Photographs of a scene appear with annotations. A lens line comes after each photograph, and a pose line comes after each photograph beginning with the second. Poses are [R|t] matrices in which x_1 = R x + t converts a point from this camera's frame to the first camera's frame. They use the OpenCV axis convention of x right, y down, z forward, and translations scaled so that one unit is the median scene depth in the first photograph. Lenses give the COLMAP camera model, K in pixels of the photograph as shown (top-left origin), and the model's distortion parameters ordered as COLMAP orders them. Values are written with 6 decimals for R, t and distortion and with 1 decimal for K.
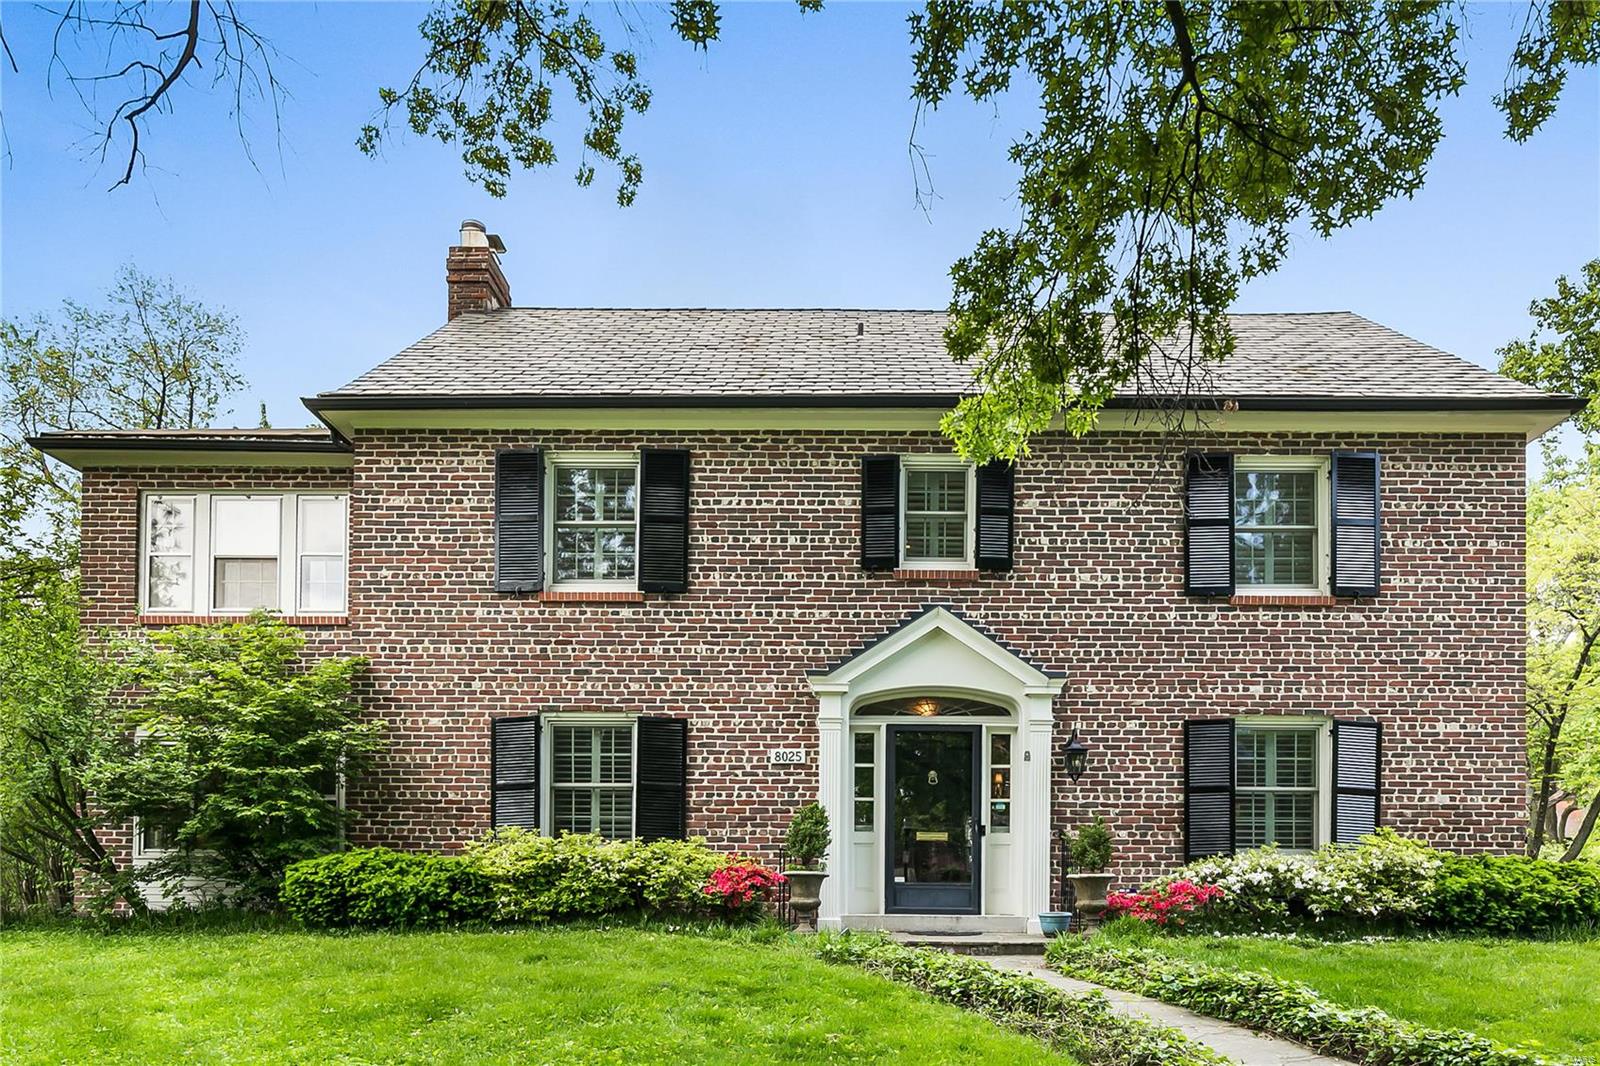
lens RADIAL K [[1129.2, 0, 798.7], [0, 1129.2, 682.7], [0, 0, 1]] dist [-0.002989, -0.000420]
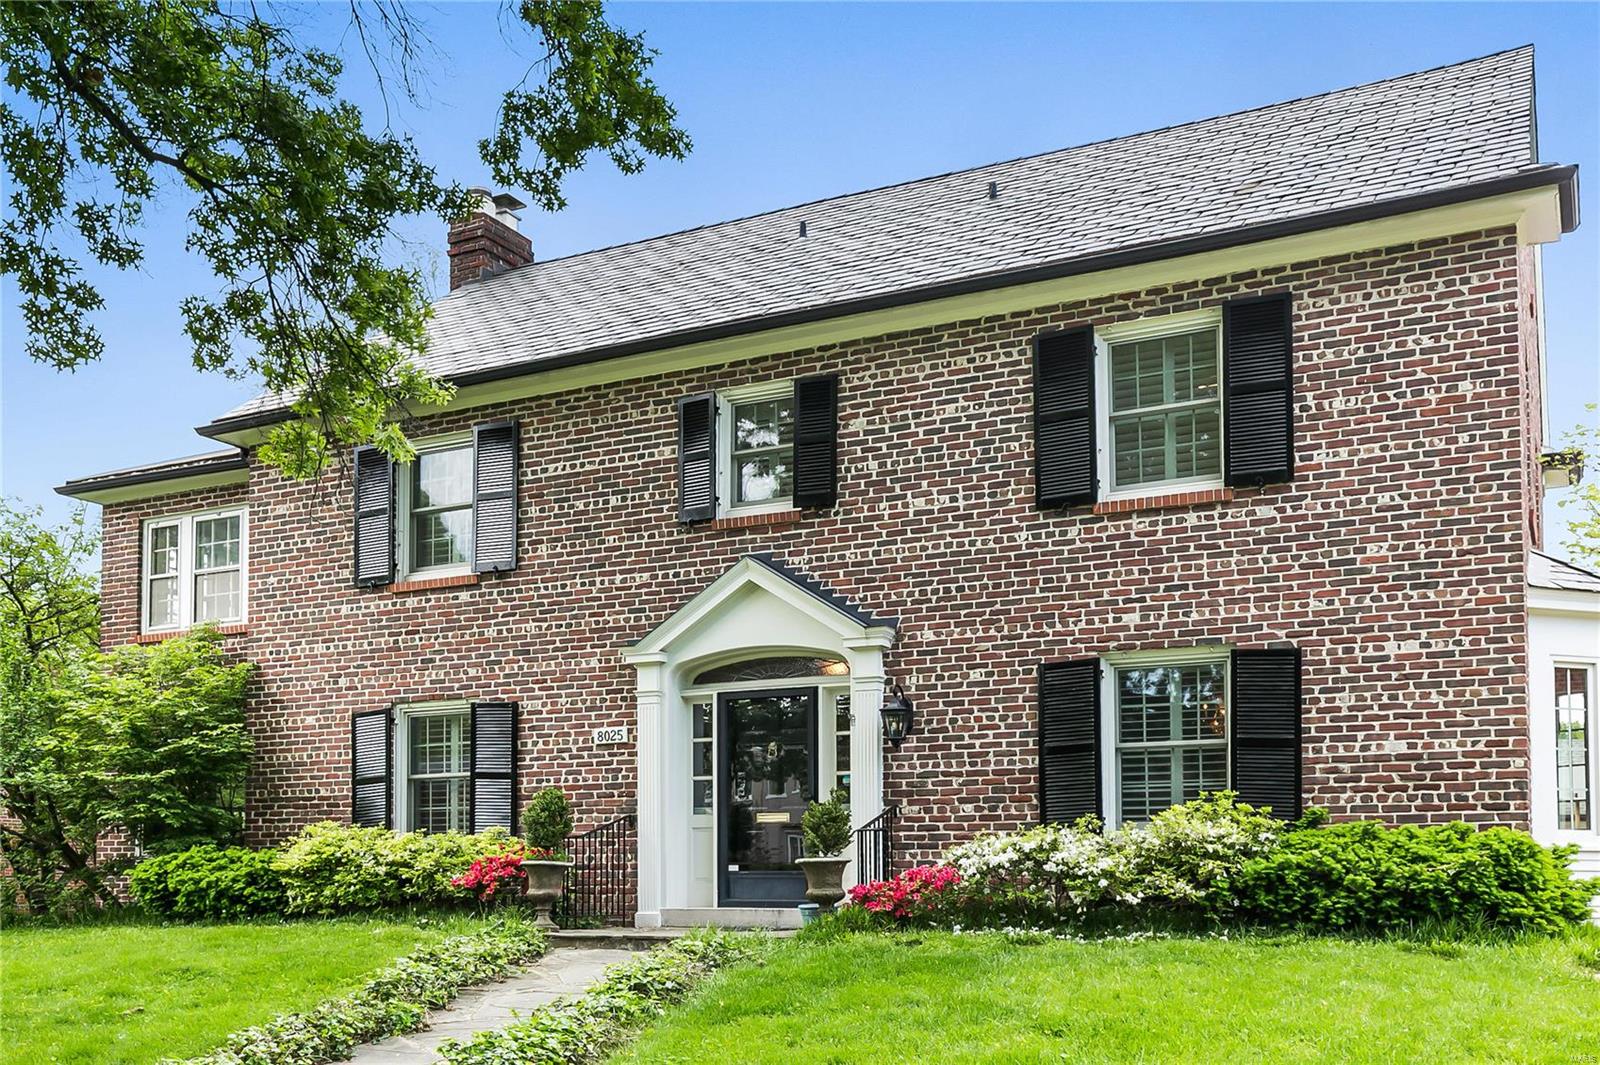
lens RADIAL K [[1504.3, 0, 800.1], [0, 1504.3, 529.3], [0, 0, 1]] dist [0.005223, 0.000000]
pose [[0.899561, -0.110009, -0.422715, 0.651327], [0.087721, 0.993548, -0.071890, -0.000513], [0.427896, 0.027589, 0.903407, -0.052432]]
